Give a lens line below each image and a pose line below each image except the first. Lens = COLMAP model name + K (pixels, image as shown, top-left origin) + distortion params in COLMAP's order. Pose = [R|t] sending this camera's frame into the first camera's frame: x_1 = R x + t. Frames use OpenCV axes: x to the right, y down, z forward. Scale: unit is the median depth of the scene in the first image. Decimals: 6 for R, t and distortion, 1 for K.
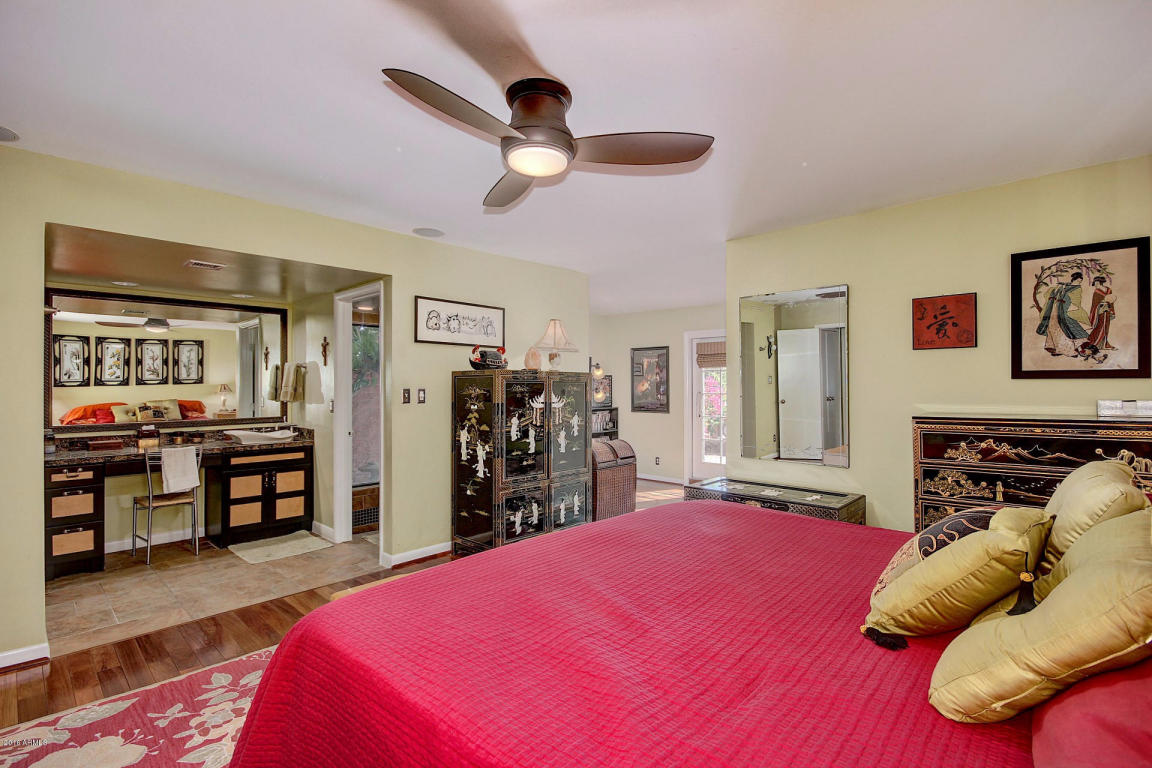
lens RADIAL K [[516.4, 0, 576.0], [0, 516.4, 384.0], [0, 0, 1]] dist [-0.003310, -0.000801]
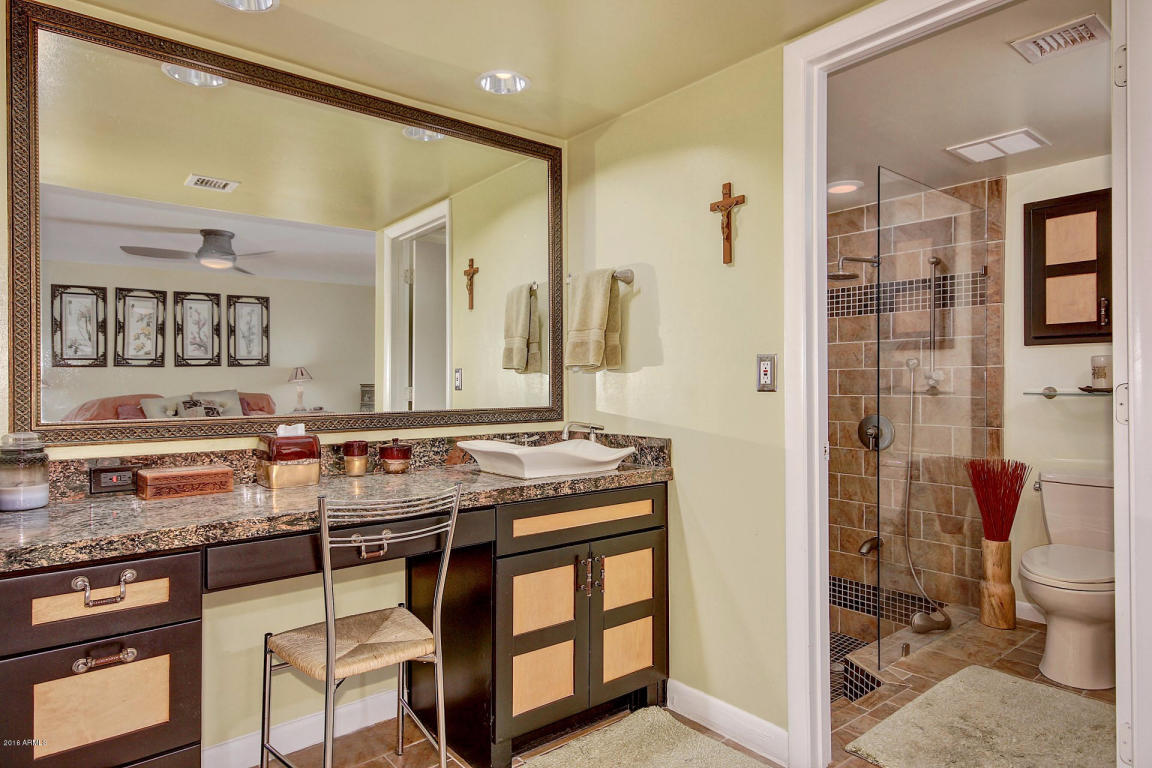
lens RADIAL K [[662.3, 0, 576.0], [0, 662.3, 384.0], [0, 0, 1]] dist [0.002065, 0.001307]
pose [[0.991812, -0.007481, -0.127489, -0.303714], [0.007420, 0.999972, -0.000950, 0.028931], [0.127492, -0.000004, 0.991840, 0.302453]]
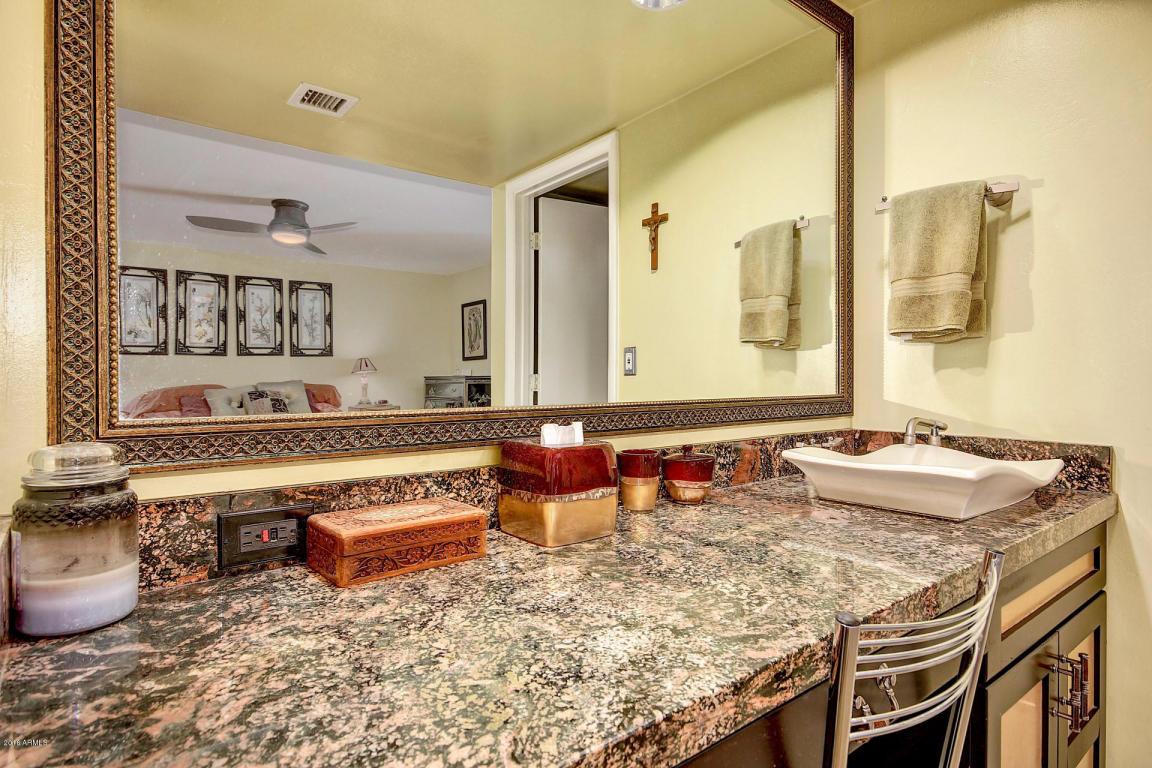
lens RADIAL K [[616.8, 0, 576.0], [0, 616.8, 384.0], [0, 0, 1]] dist [-0.016811, 0.000062]
pose [[0.990167, -0.004450, -0.139822, -0.415643], [0.005238, 0.999972, 0.005269, 0.034353], [0.139795, -0.005949, 0.990163, 0.406488]]
